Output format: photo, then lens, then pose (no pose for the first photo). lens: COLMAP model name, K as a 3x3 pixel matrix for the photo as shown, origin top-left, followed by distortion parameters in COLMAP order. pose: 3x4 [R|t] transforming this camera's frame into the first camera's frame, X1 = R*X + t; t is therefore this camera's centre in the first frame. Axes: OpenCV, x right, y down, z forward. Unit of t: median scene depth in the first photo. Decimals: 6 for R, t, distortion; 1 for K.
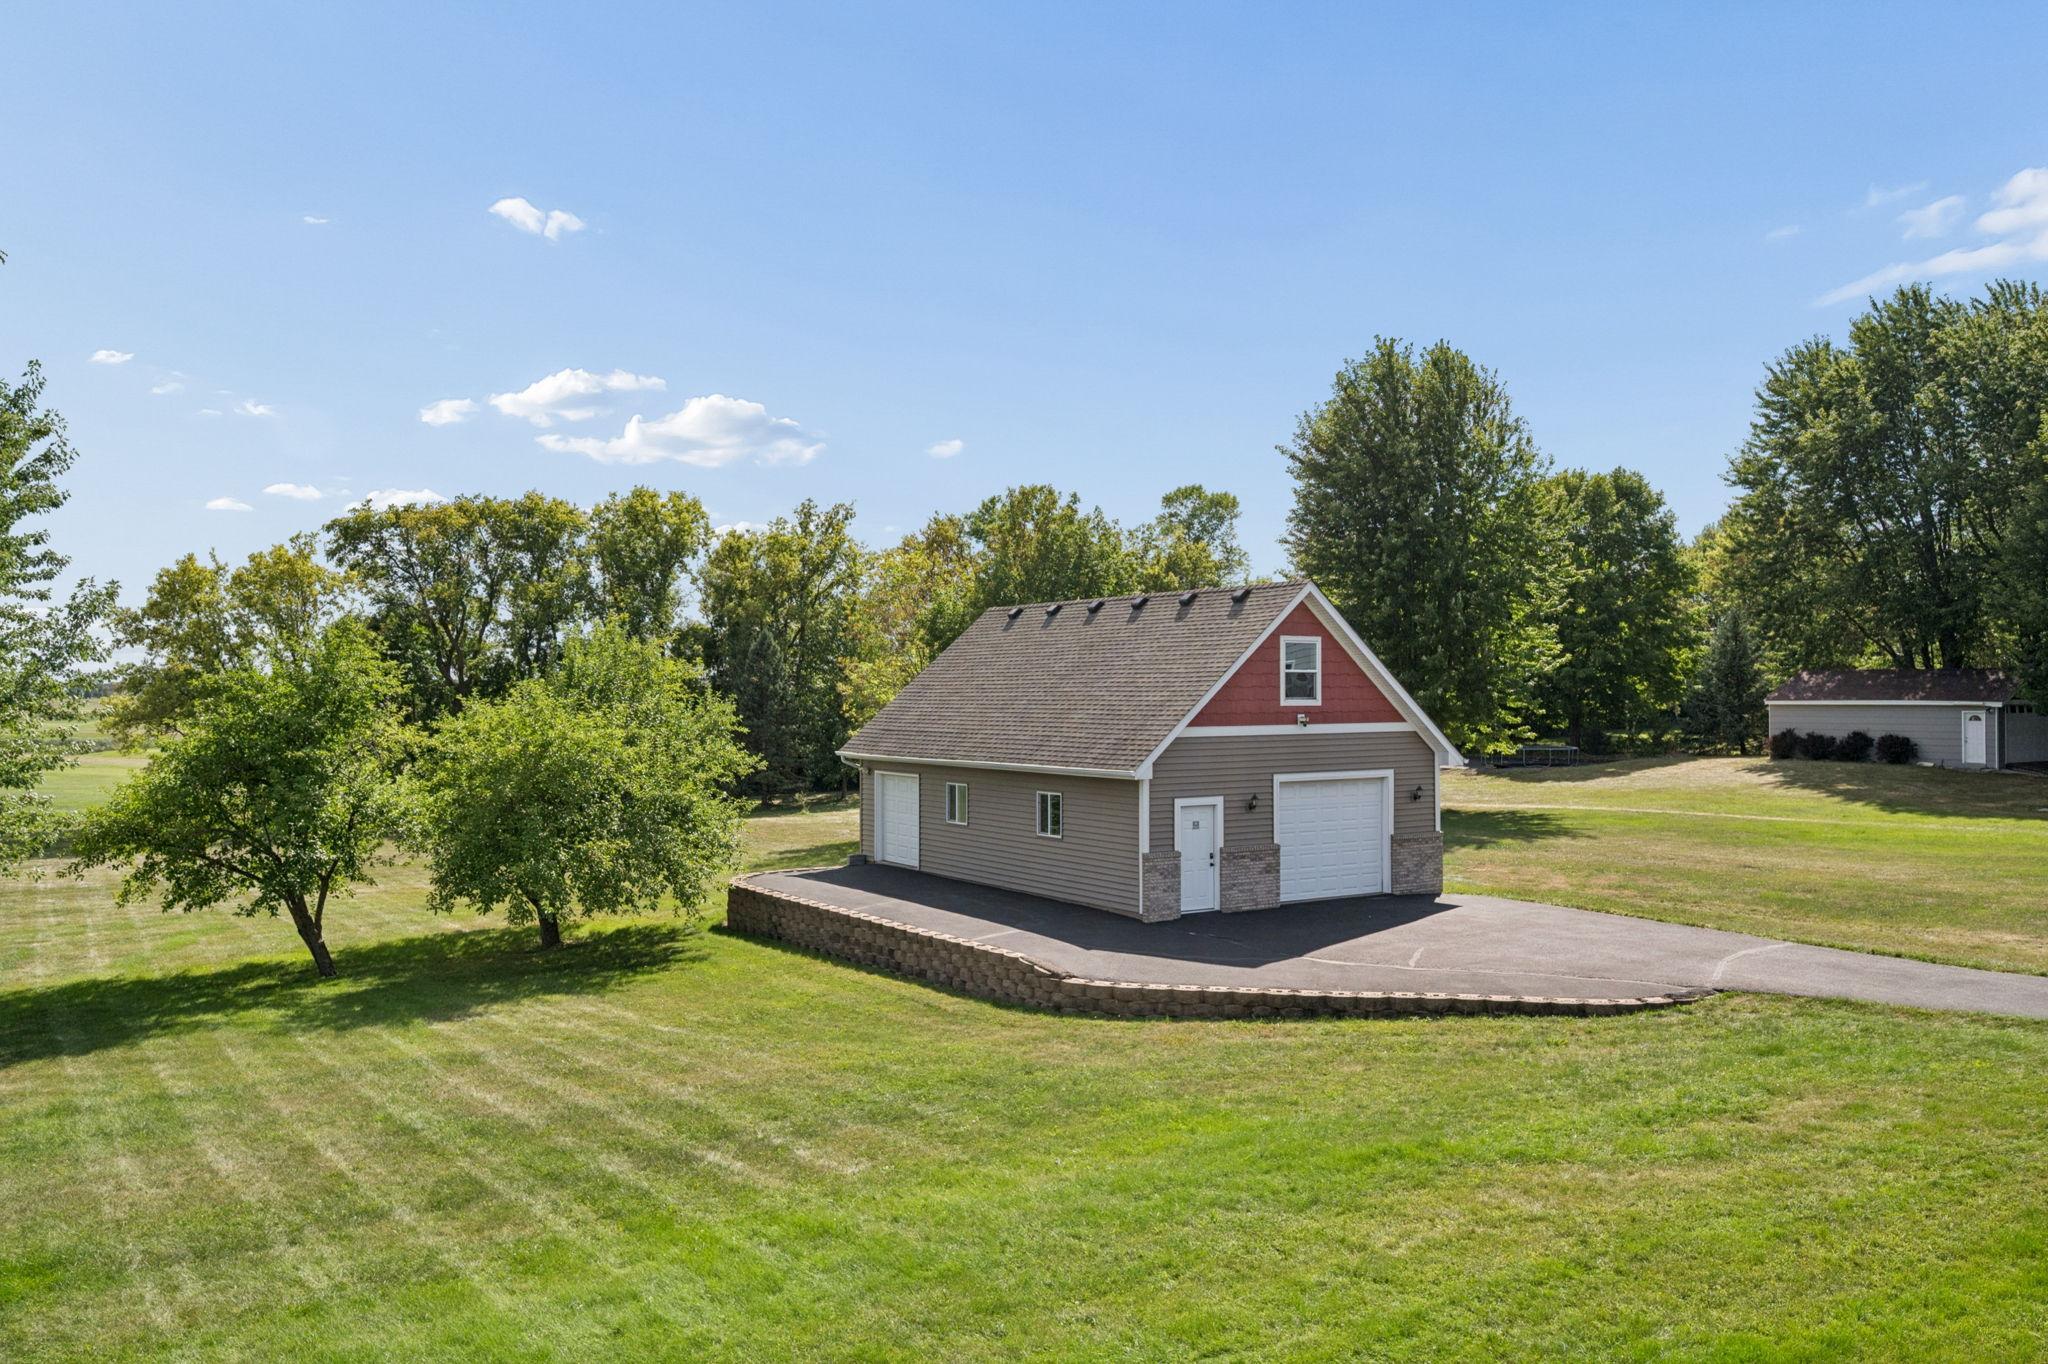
lens RADIAL K [[1559.9, 0, 1038.2], [0, 1559.9, 696.7], [0, 0, 1]] dist [0.004359, -0.005321]
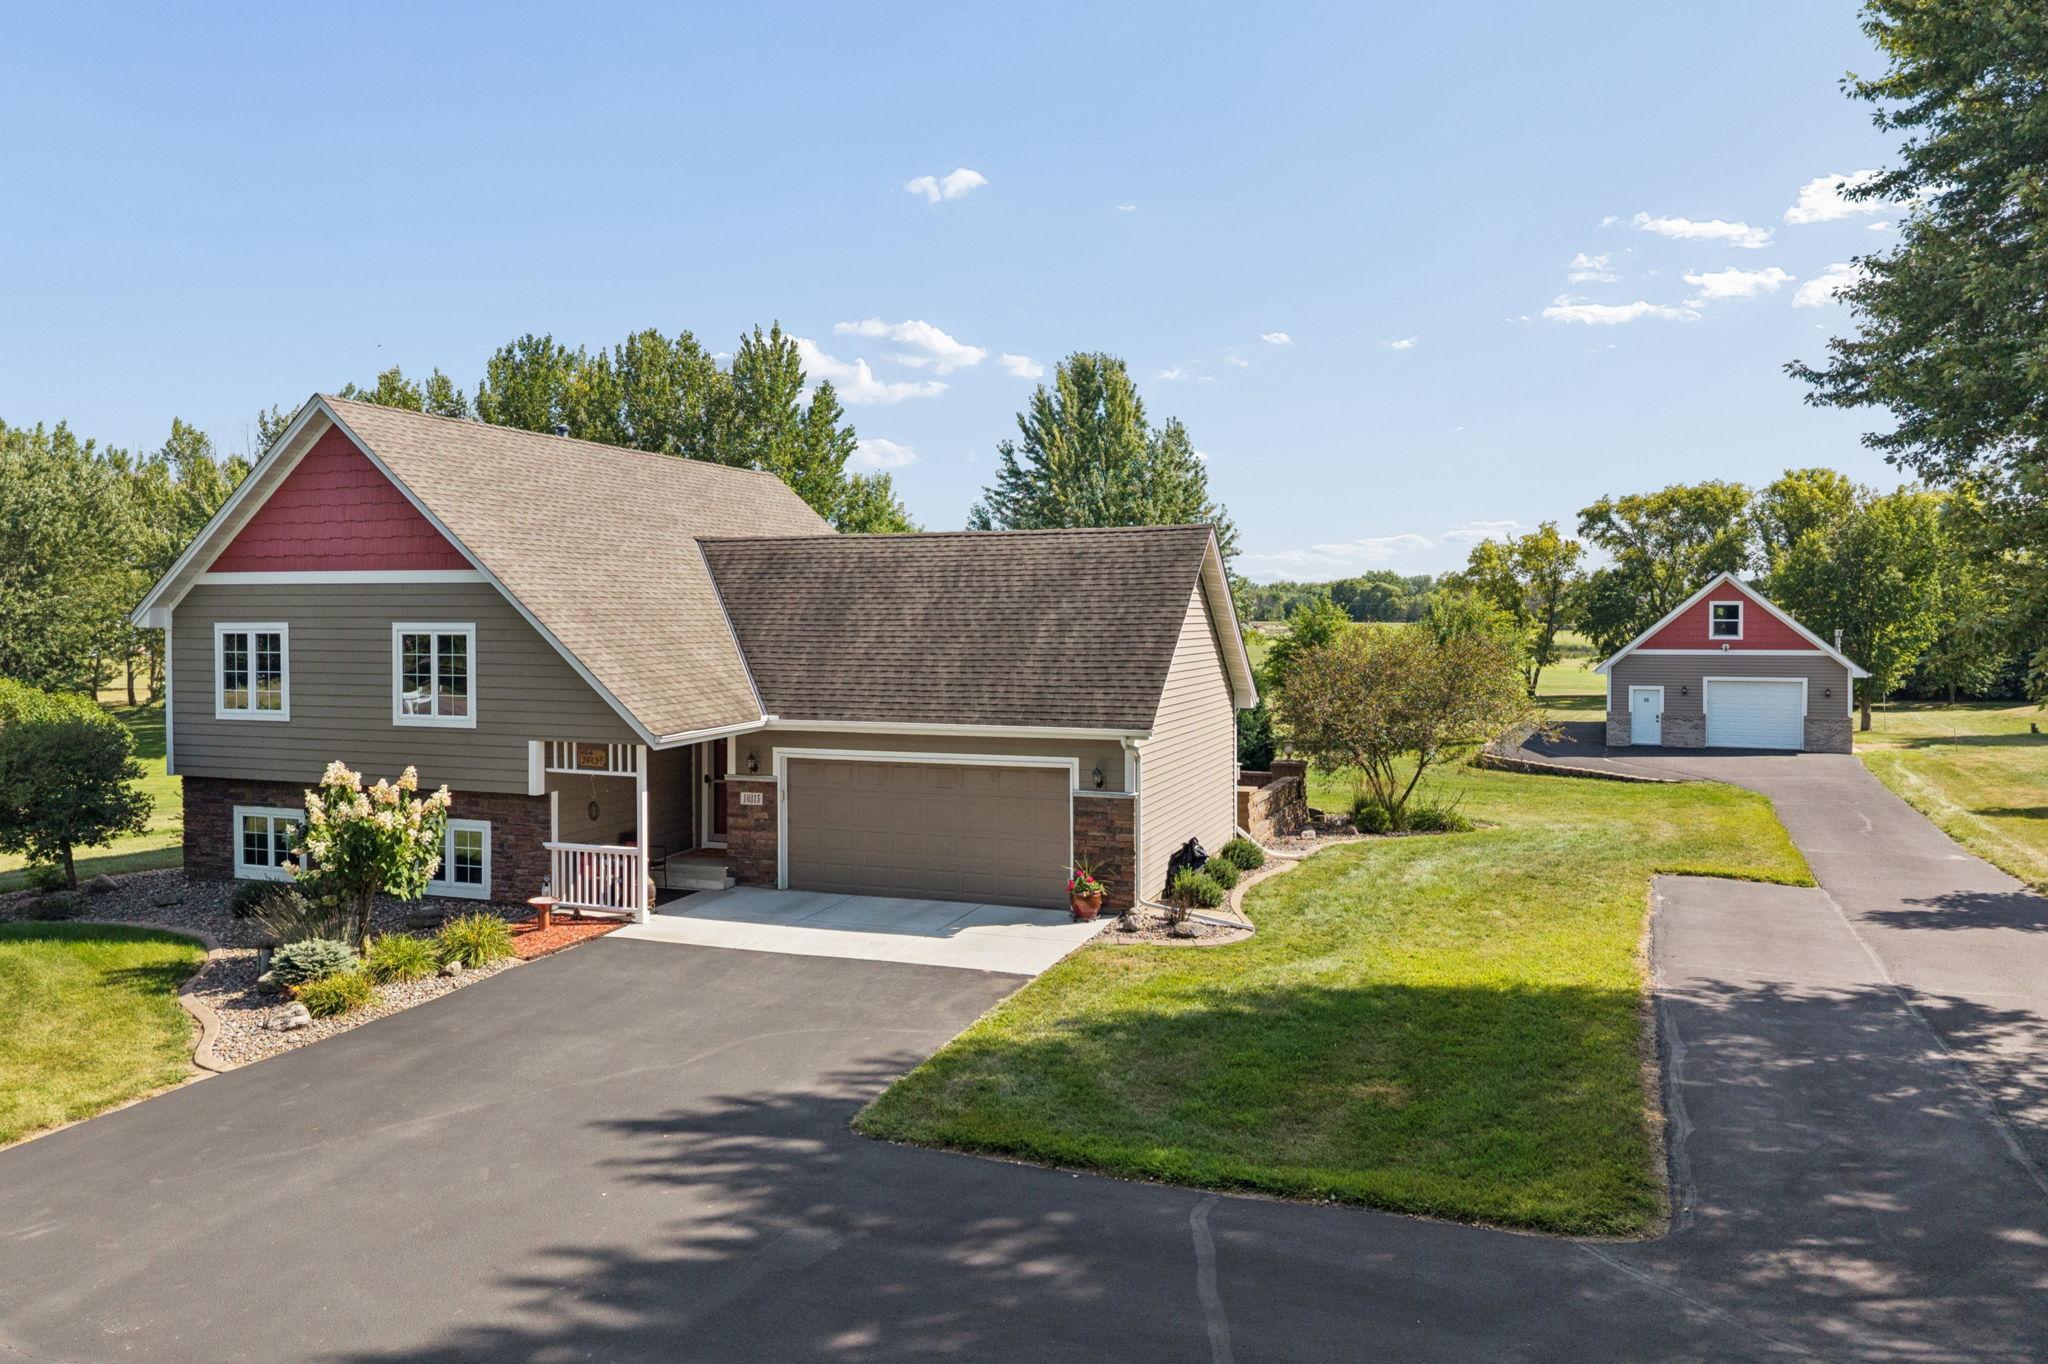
lens RADIAL K [[1426.6, 0, 1040.0], [0, 1426.6, 665.1], [0, 0, 1]] dist [0.013735, -0.007891]
pose [[0.524883, 0.028406, -0.850700, 0.618581], [0.006600, 0.999277, 0.037439, -0.016802], [0.851149, -0.025266, 0.524316, -0.290363]]
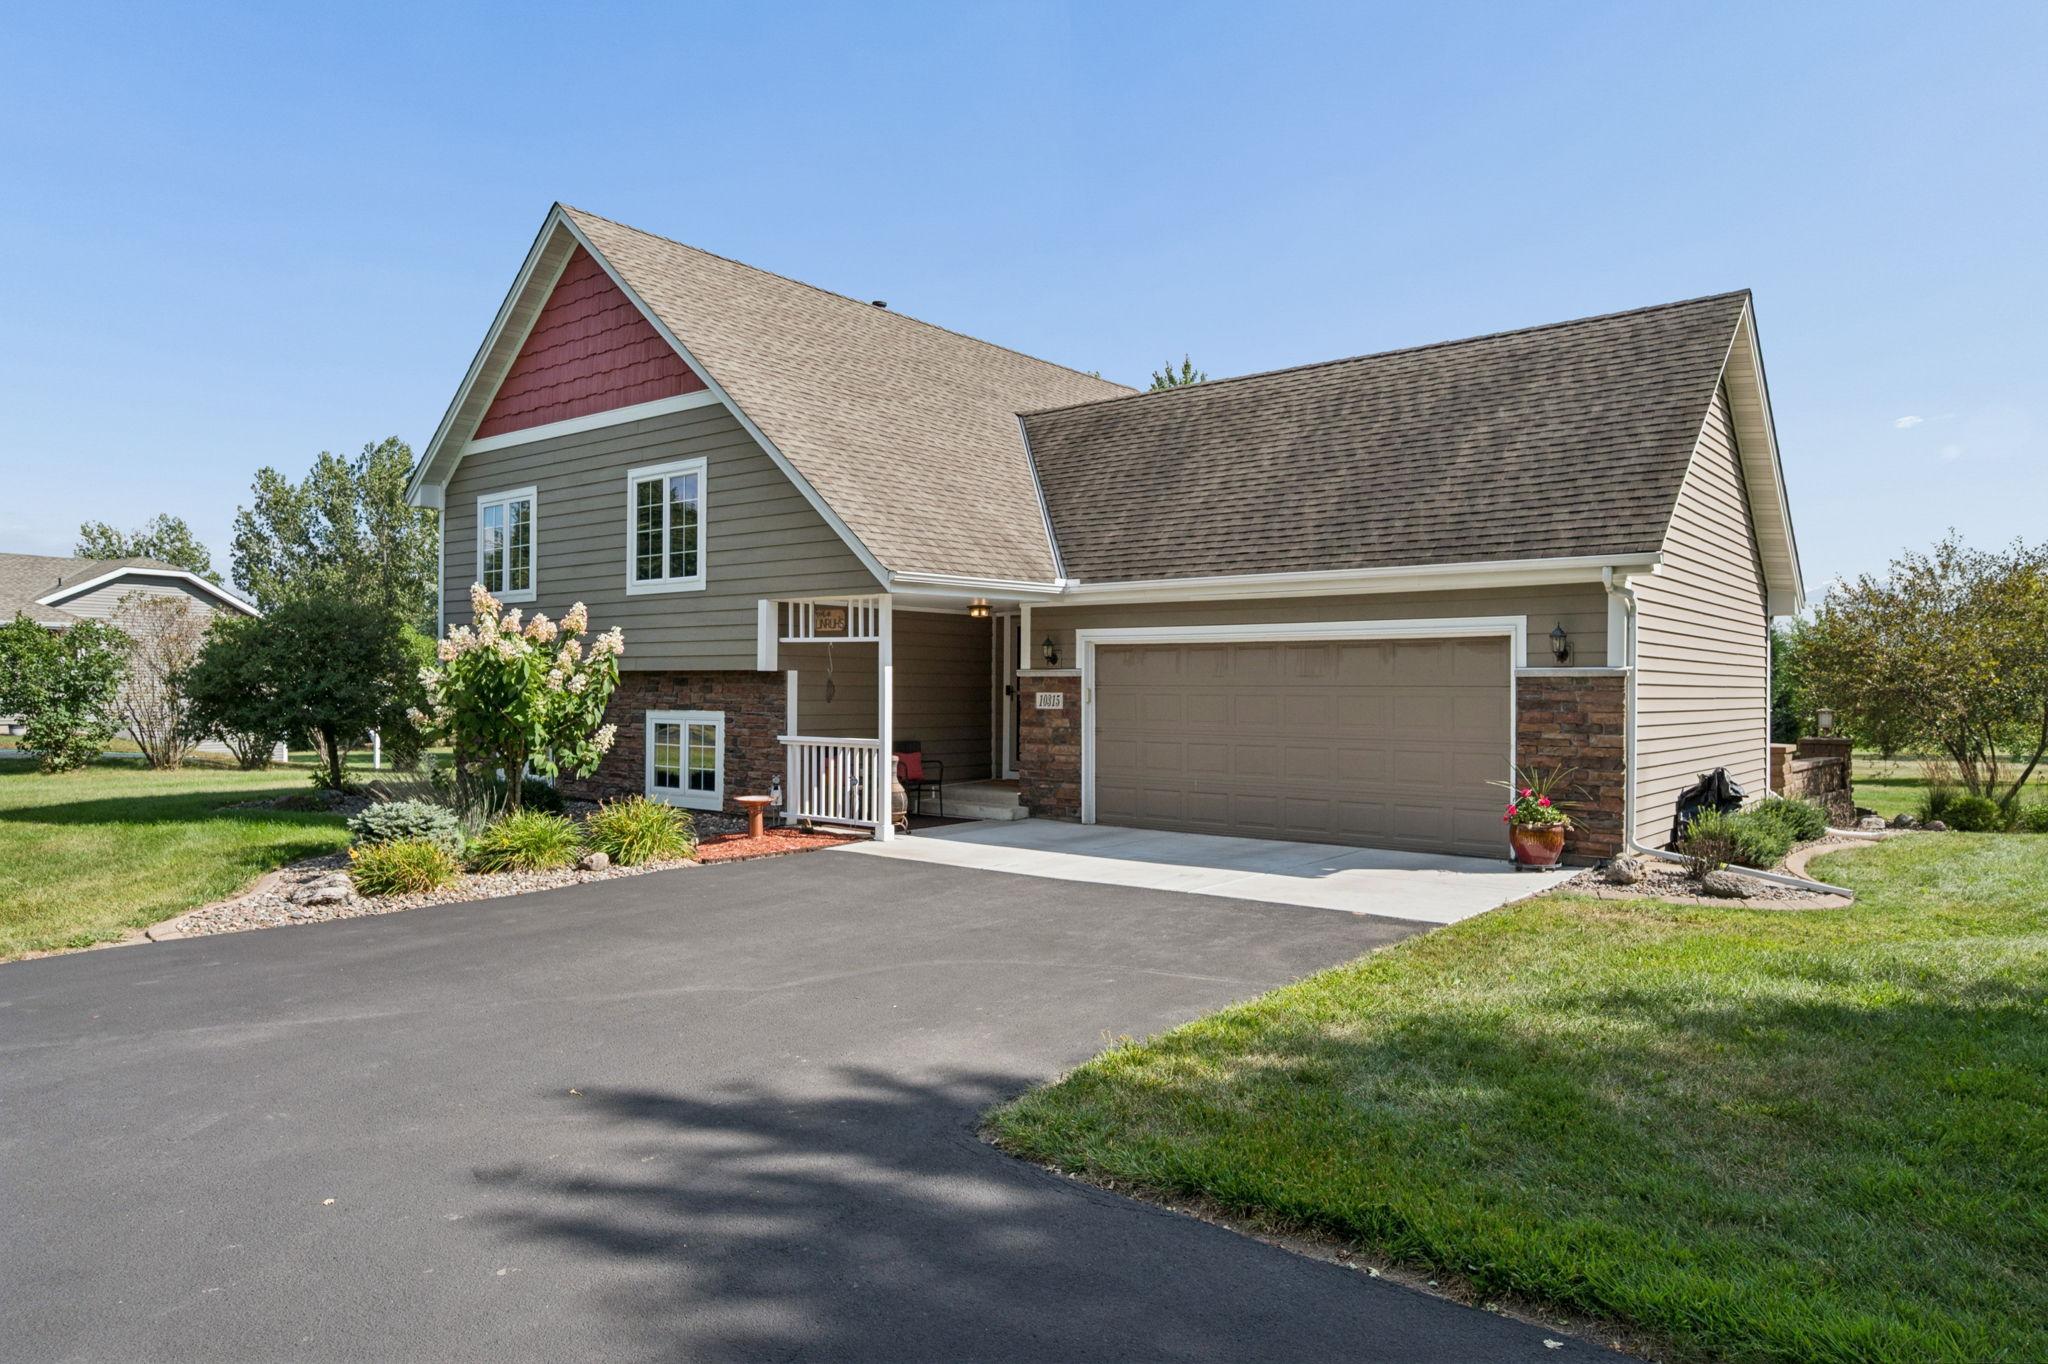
lens RADIAL K [[1298.0, 0, 996.6], [0, 1298.0, 708.0], [0, 0, 1]] dist [0.005913, -0.005467]
pose [[0.207950, 0.009910, -0.978089, 0.505260], [-0.001014, 0.999950, 0.009916, 0.031947], [0.978139, -0.001071, 0.207950, -0.220669]]
